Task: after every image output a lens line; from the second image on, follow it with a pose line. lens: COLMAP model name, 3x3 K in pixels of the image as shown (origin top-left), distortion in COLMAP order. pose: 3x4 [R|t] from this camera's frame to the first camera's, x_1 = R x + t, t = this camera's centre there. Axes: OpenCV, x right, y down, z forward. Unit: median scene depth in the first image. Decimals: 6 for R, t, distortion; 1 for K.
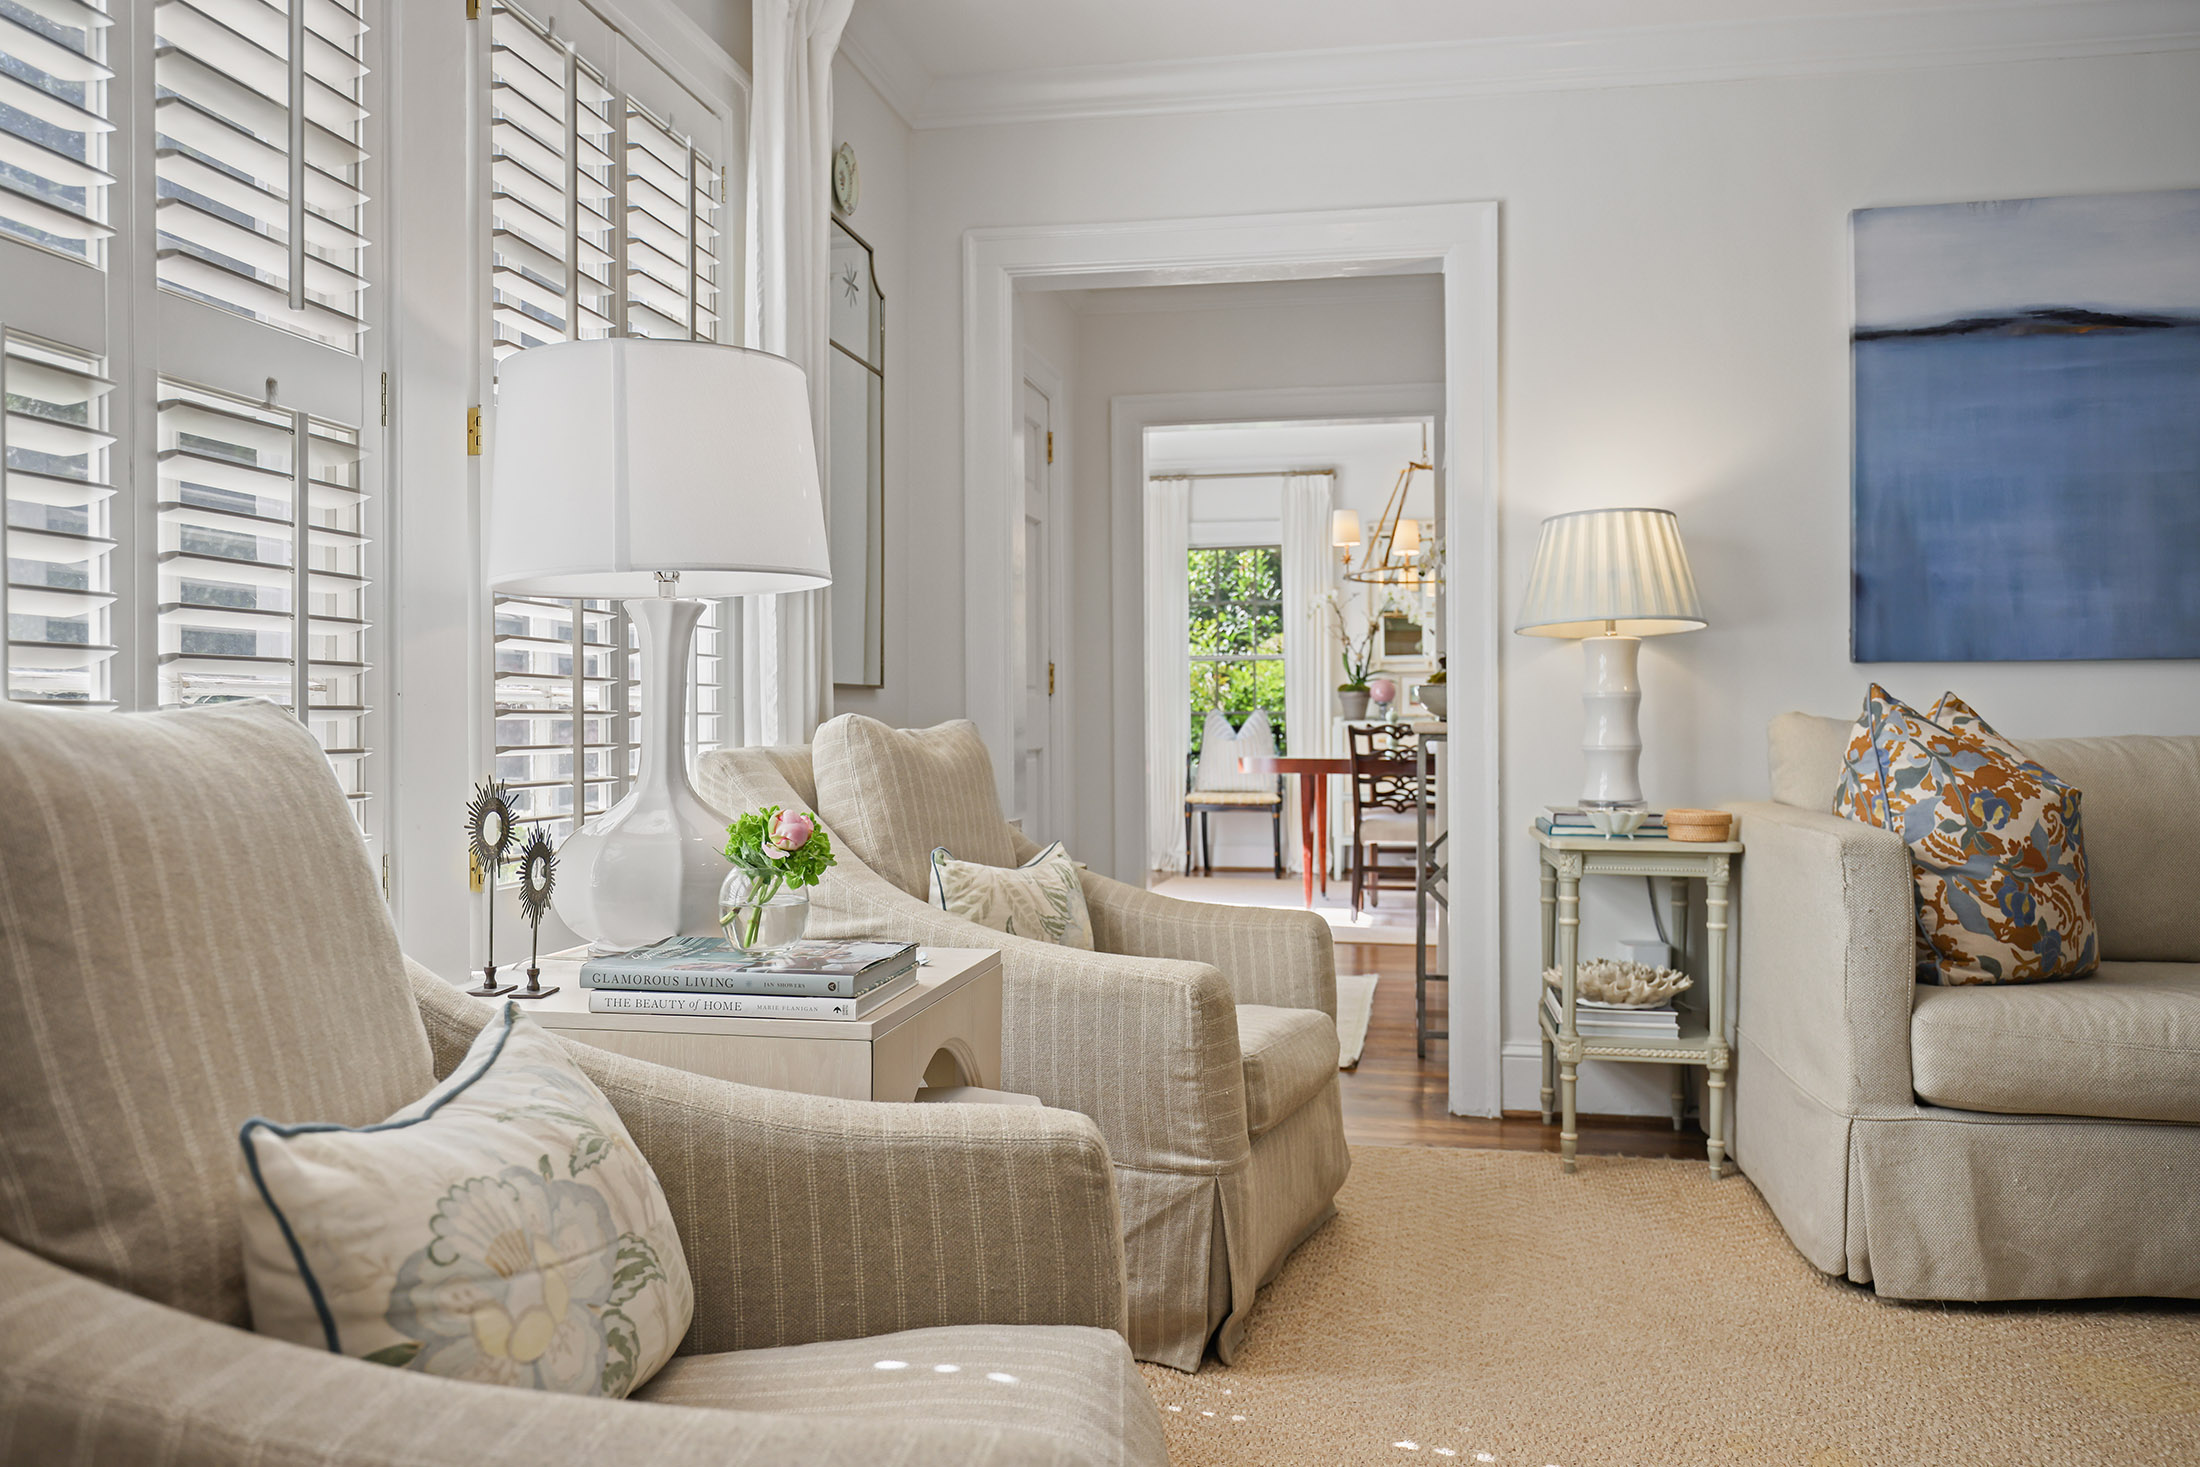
lens RADIAL K [[1529.1, 0, 1117.3], [0, 1529.1, 726.1], [0, 0, 1]] dist [0.000318, 0.000008]
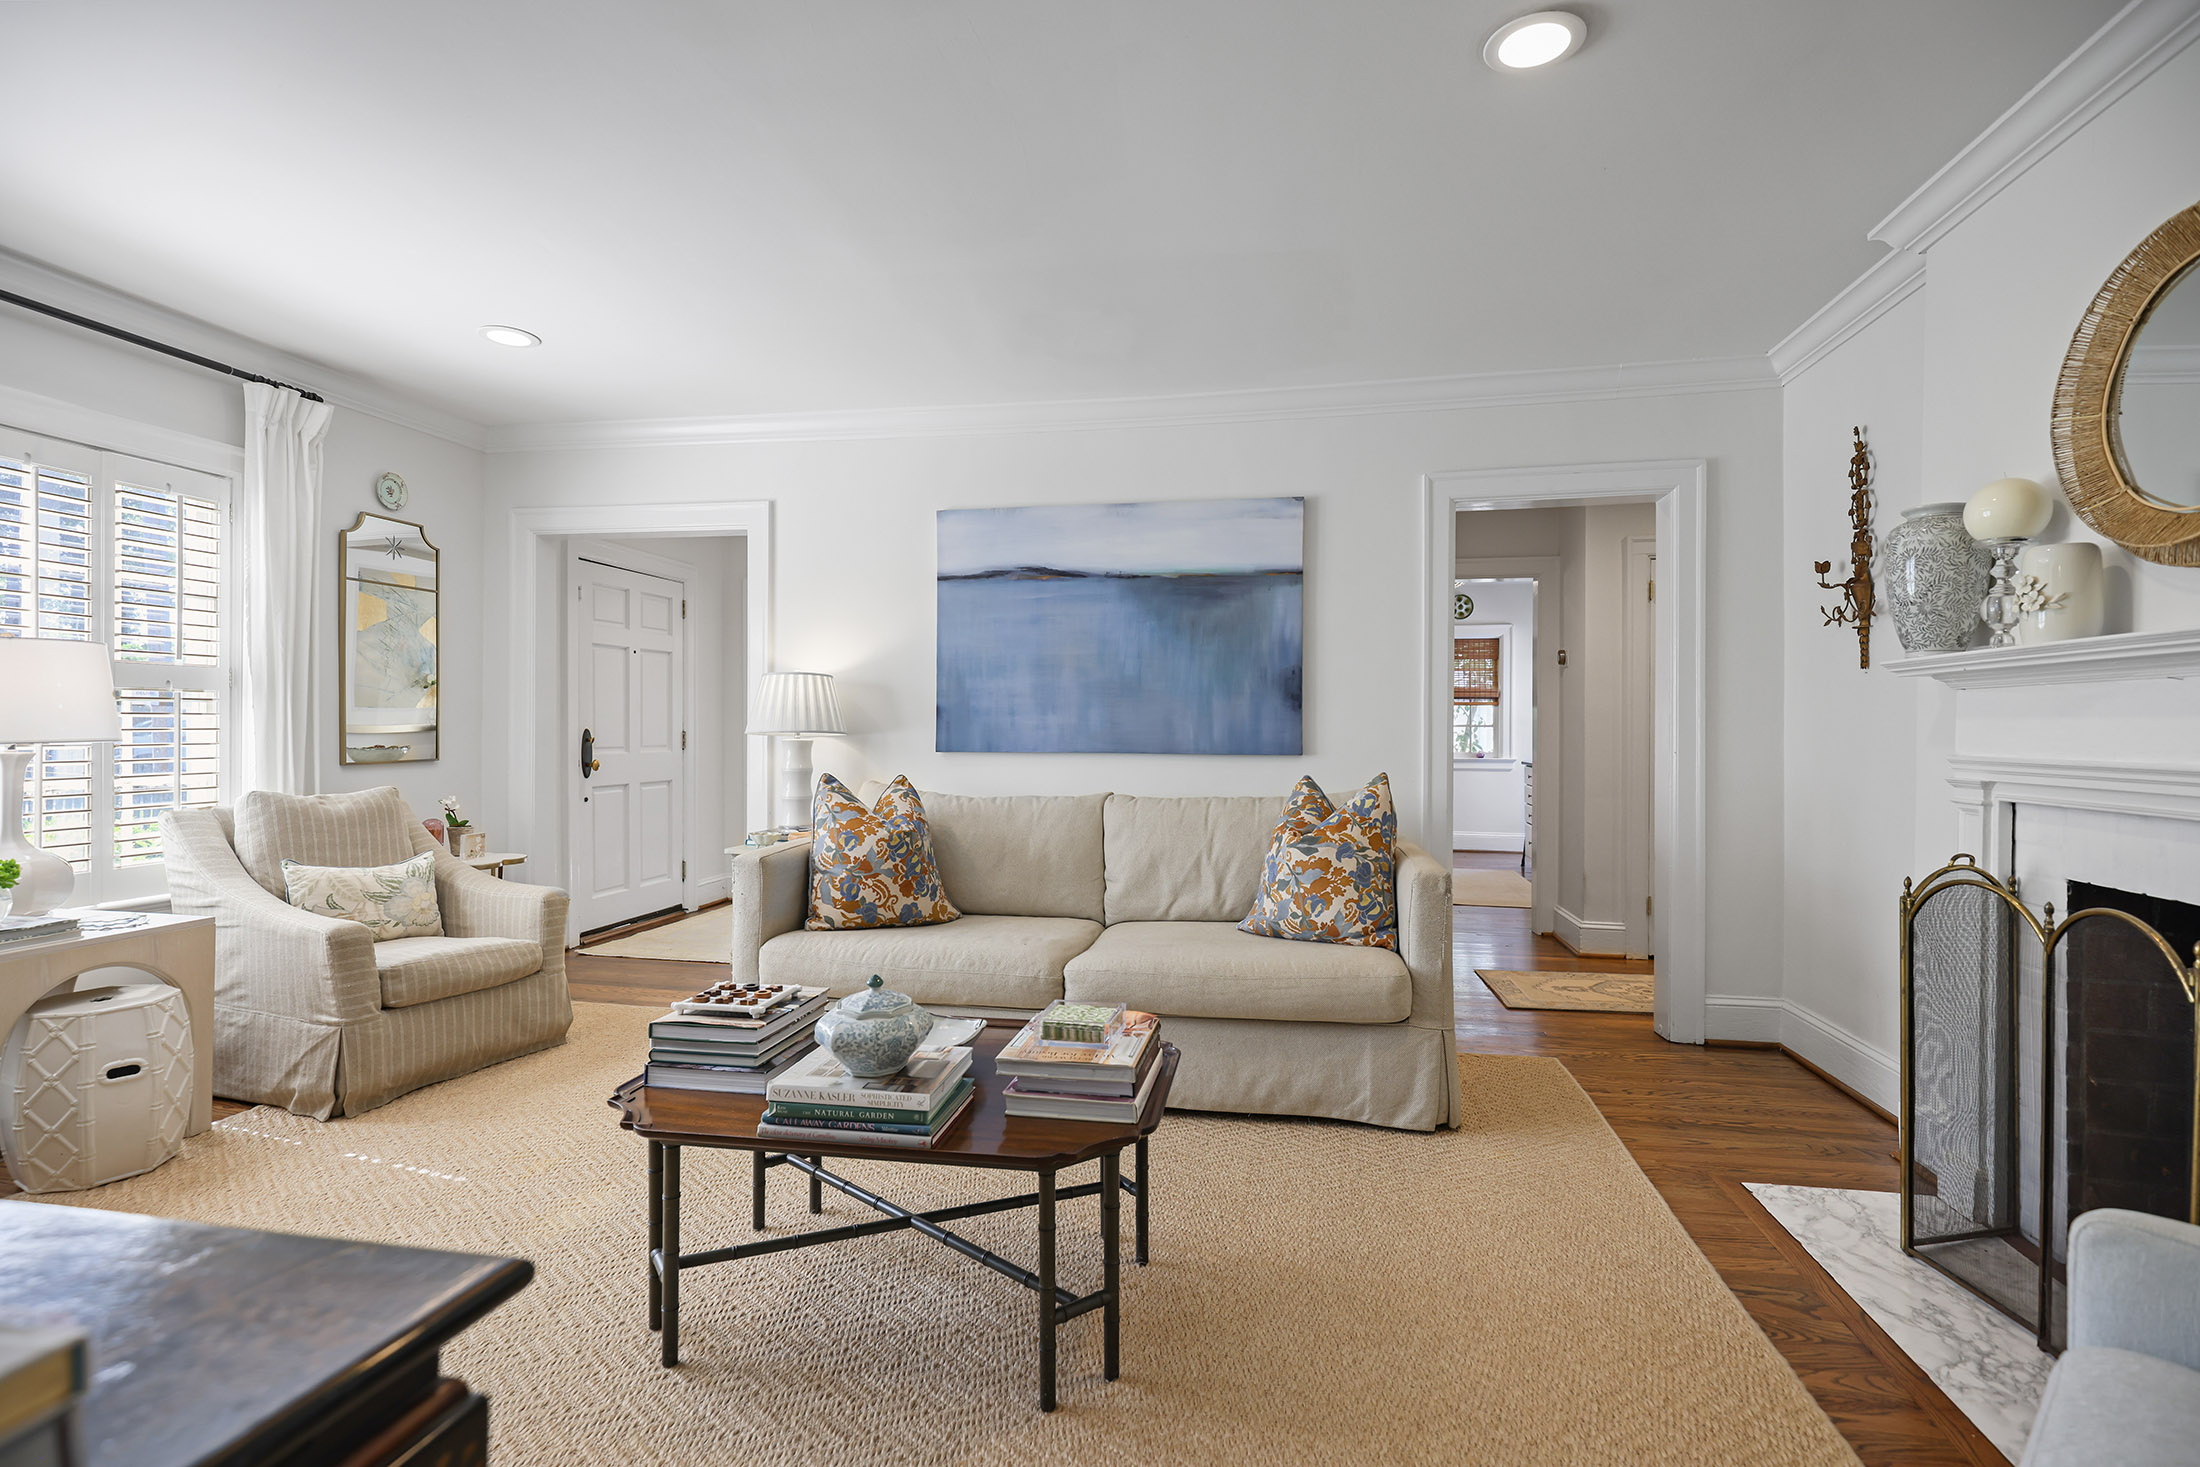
lens RADIAL K [[991.1, 0, 1105.7], [0, 991.1, 727.1], [0, 0, 1]] dist [-0.002872, -0.000287]
pose [[0.999827, 0.005851, 0.017672, 0.688162], [-0.005724, 0.999958, -0.007221, -0.066644], [-0.017714, 0.007119, 0.999818, -0.223972]]
